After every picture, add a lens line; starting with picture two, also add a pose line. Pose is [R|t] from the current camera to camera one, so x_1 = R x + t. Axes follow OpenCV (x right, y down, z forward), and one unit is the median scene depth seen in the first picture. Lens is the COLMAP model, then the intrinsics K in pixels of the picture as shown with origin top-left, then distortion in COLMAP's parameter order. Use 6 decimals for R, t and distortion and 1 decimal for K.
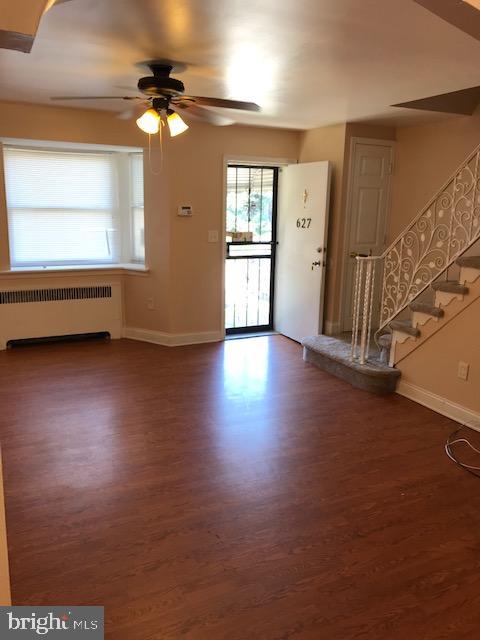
lens RADIAL K [[537.2, 0, 240.0], [0, 537.2, 320.0], [0, 0, 1]] dist [0.024162, -0.013930]
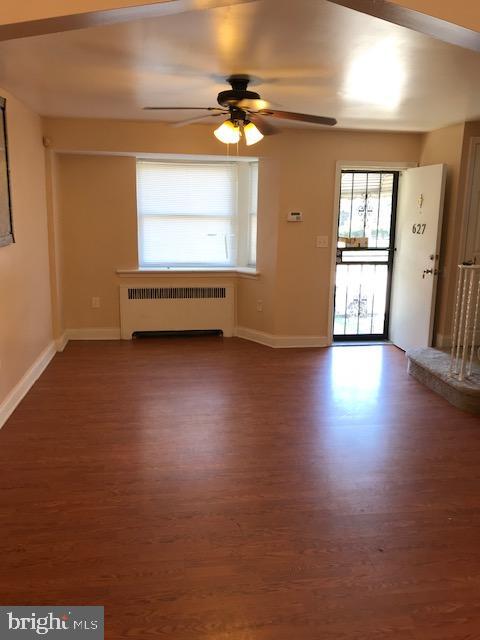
lens RADIAL K [[537.2, 0, 240.0], [0, 537.2, 320.0], [0, 0, 1]] dist [0.024162, -0.013930]
pose [[0.949186, 0.057196, -0.309473, 0.123513], [-0.061615, 0.998090, -0.004515, 0.004432], [0.308624, 0.023354, 0.950897, -0.001473]]
